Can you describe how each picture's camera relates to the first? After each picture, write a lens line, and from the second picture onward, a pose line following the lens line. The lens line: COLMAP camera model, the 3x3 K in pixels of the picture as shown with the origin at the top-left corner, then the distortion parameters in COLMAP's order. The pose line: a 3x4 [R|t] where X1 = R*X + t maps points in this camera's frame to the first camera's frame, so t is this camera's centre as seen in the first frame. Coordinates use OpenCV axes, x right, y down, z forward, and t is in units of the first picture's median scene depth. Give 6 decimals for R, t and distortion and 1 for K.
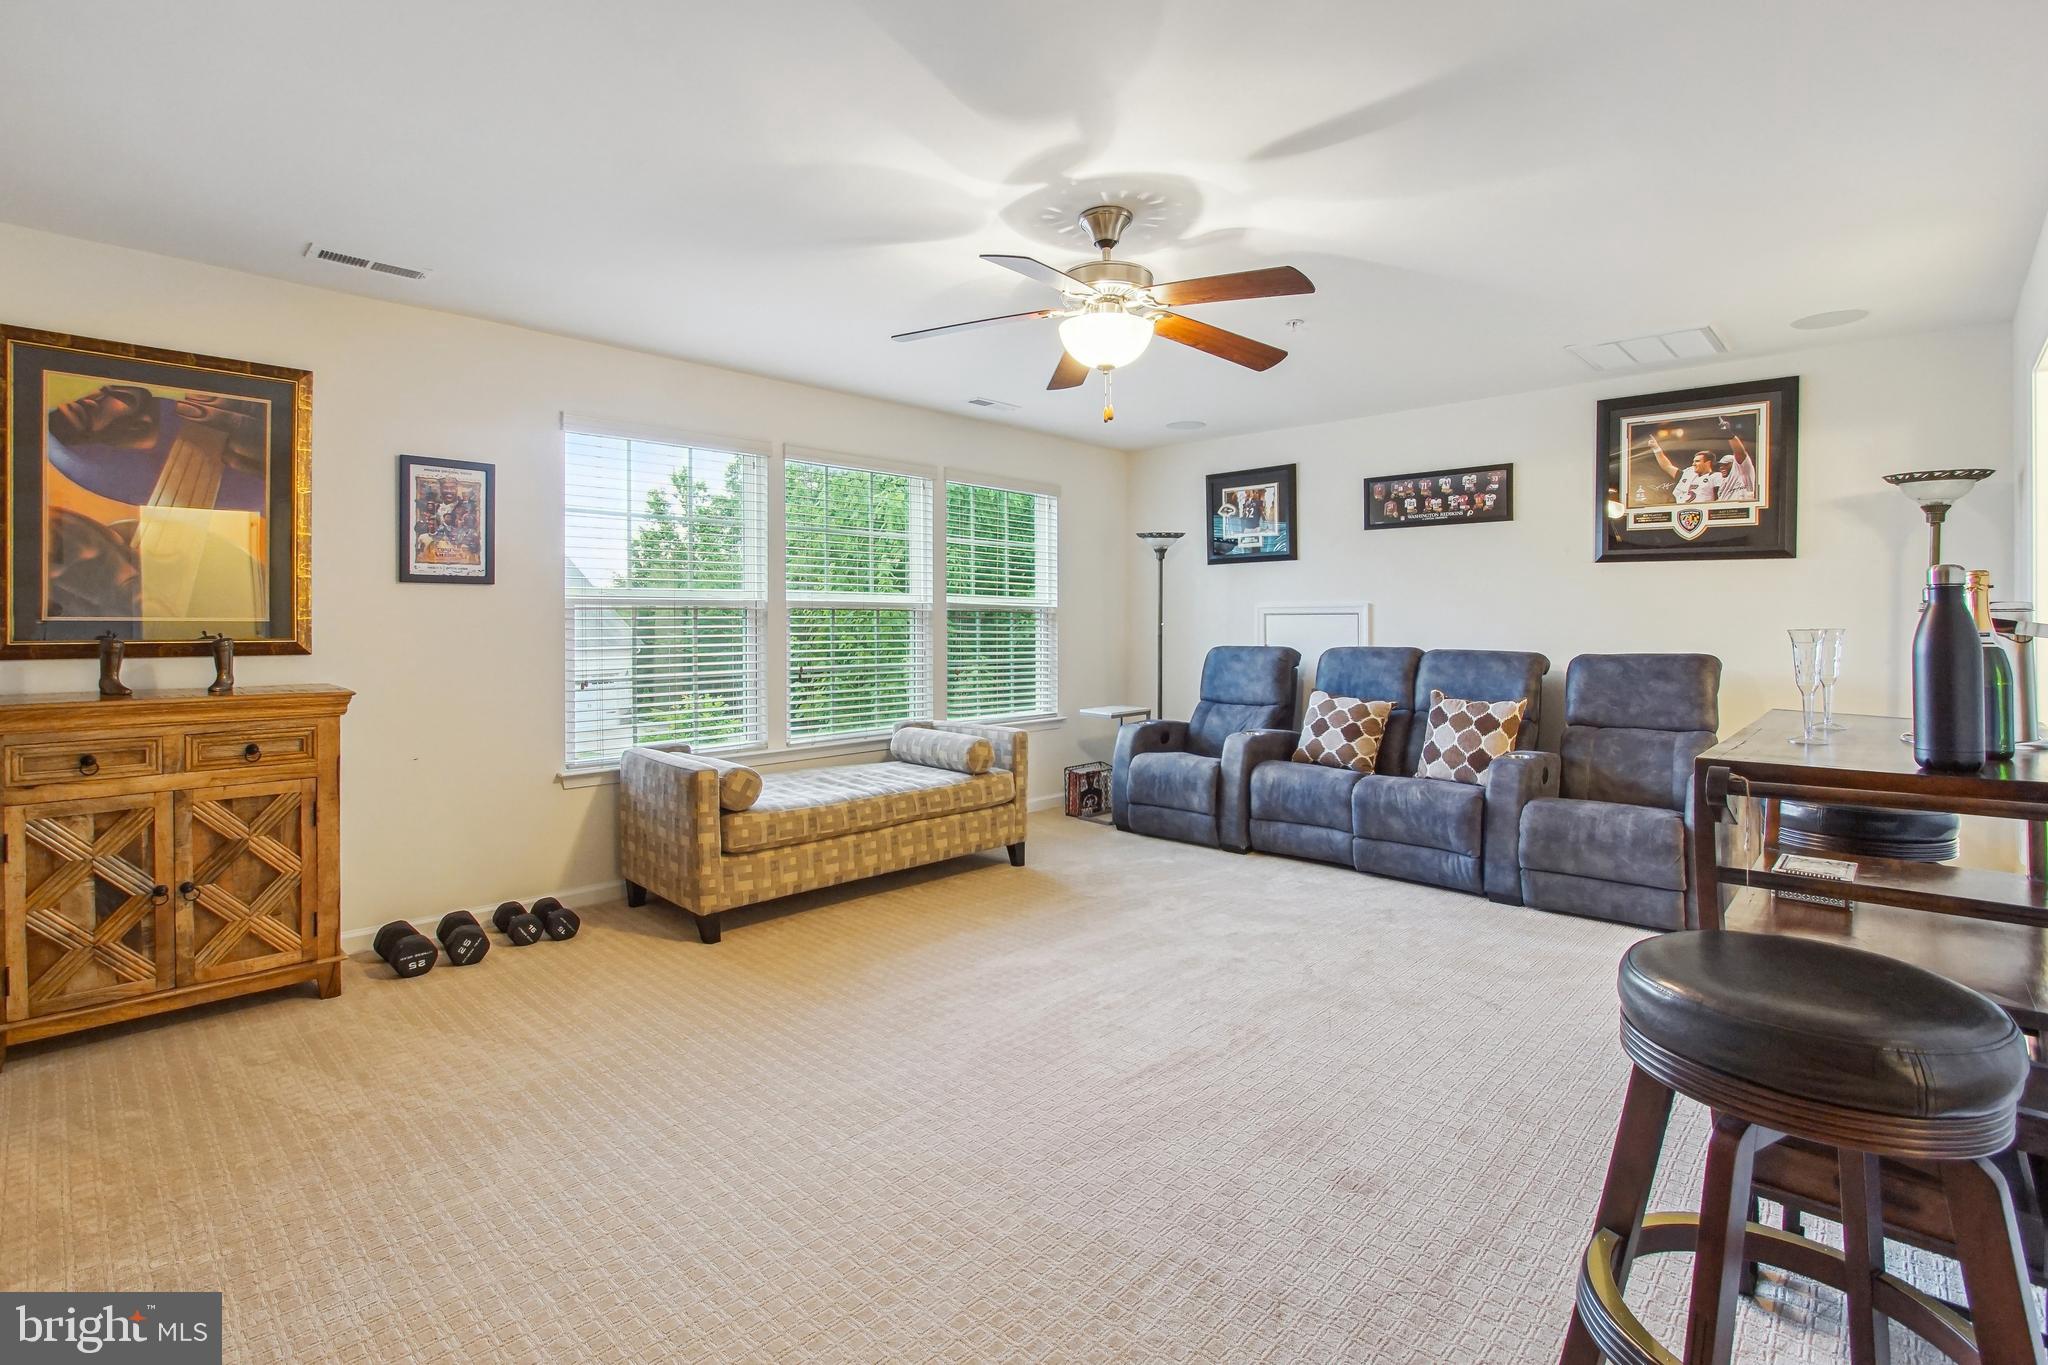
lens RADIAL K [[987.9, 0, 1022.1], [0, 987.9, 637.6], [0, 0, 1]] dist [0.001121, 0.000265]
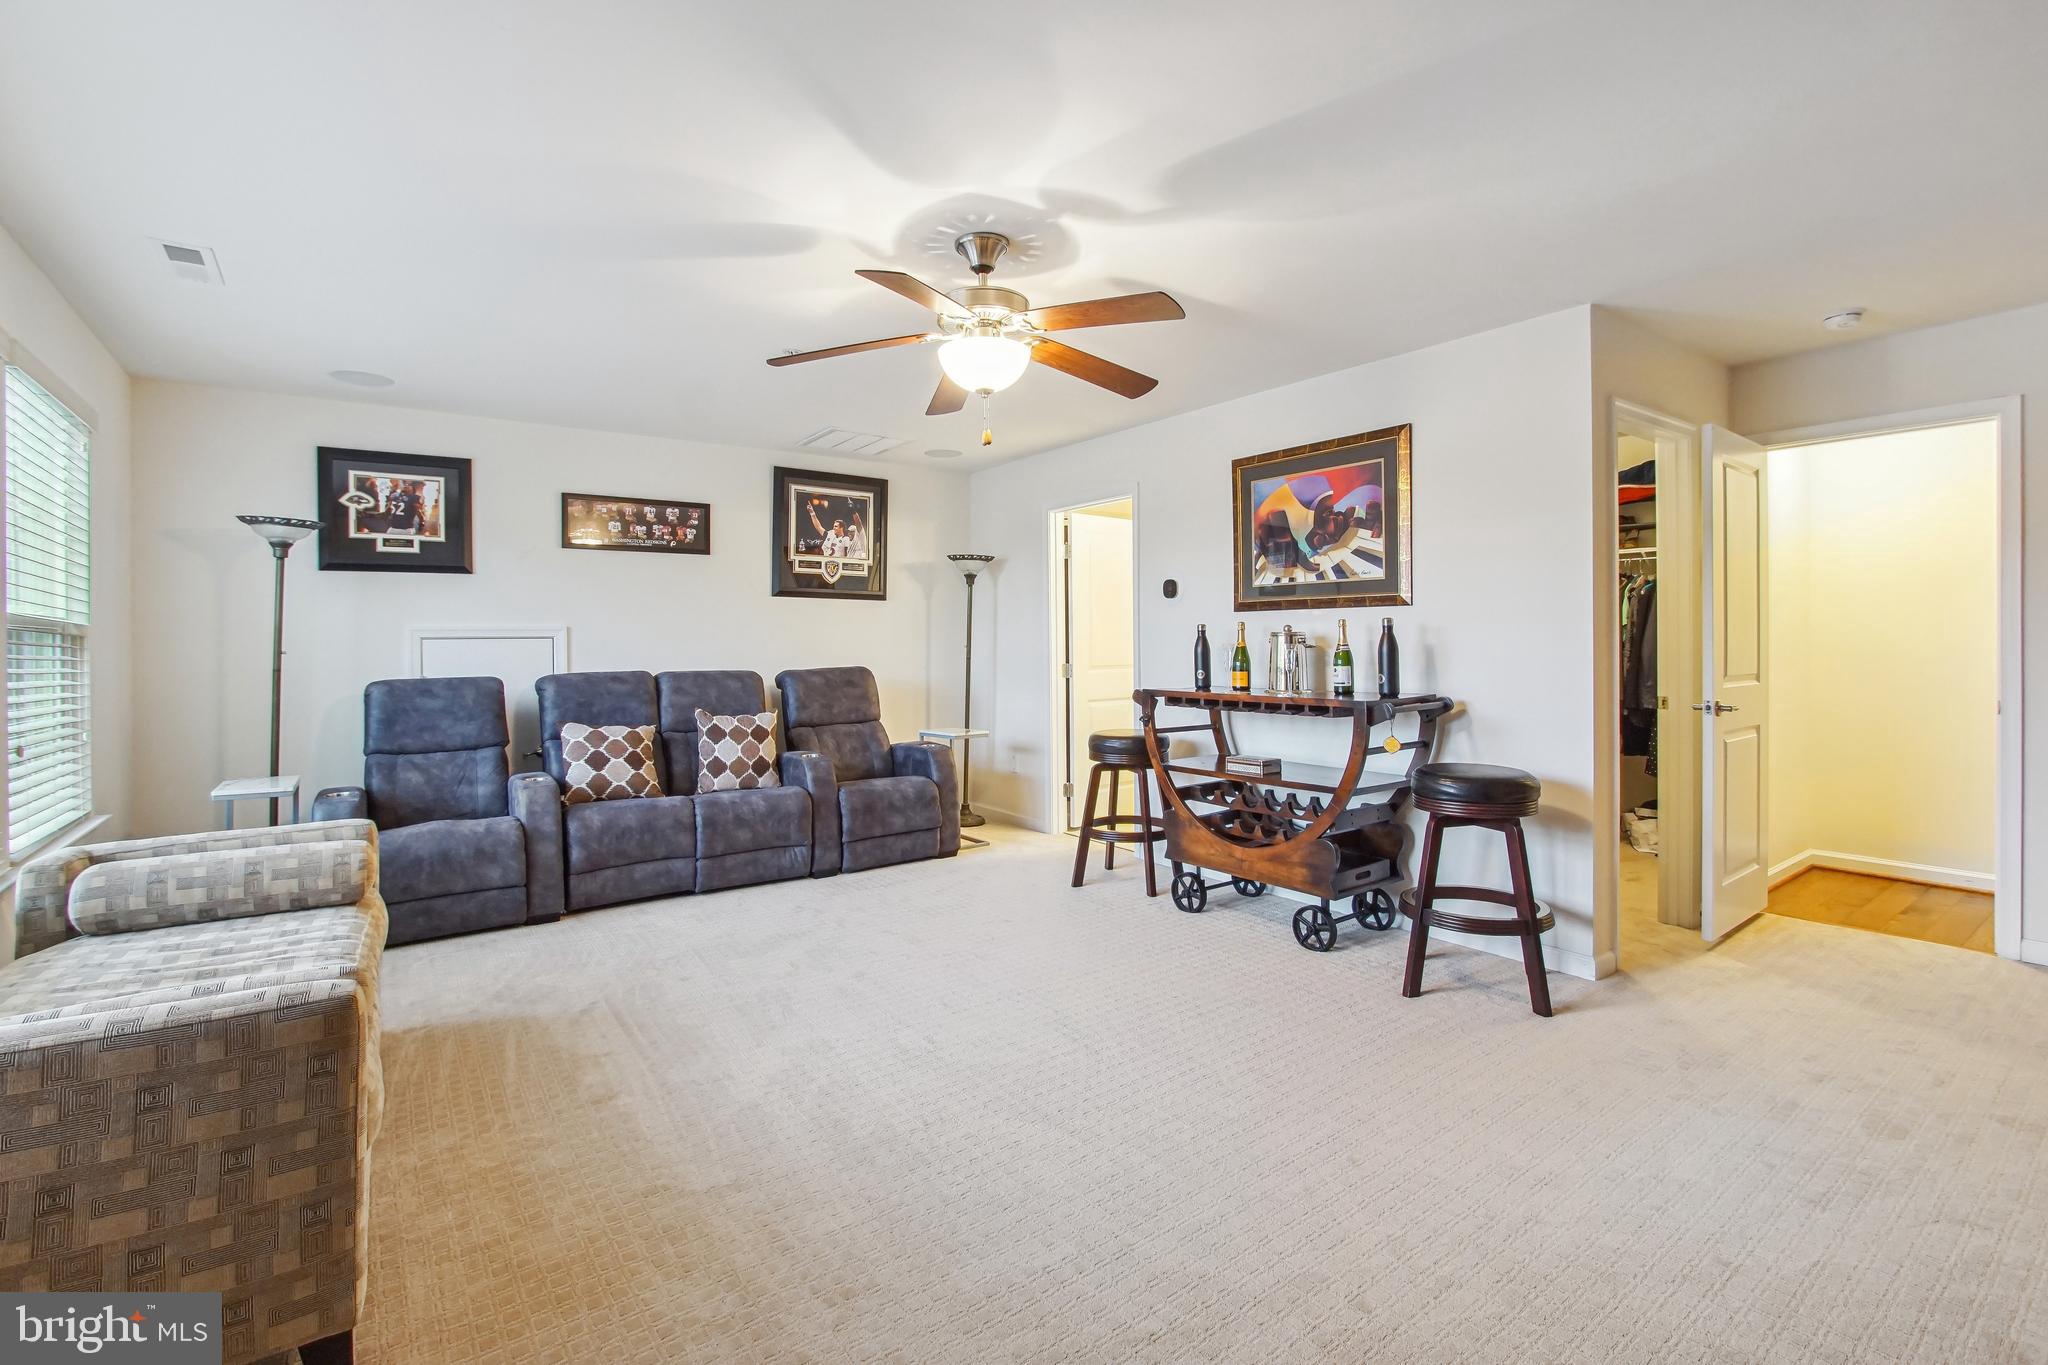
lens RADIAL K [[943.5, 0, 1026.4], [0, 943.5, 649.0], [0, 0, 1]] dist [-0.000130, 0.000616]
pose [[0.176495, -0.008949, 0.984261, -0.528729], [0.025671, 0.999660, 0.004486, -0.007263], [-0.983967, 0.024475, 0.176665, 0.484647]]
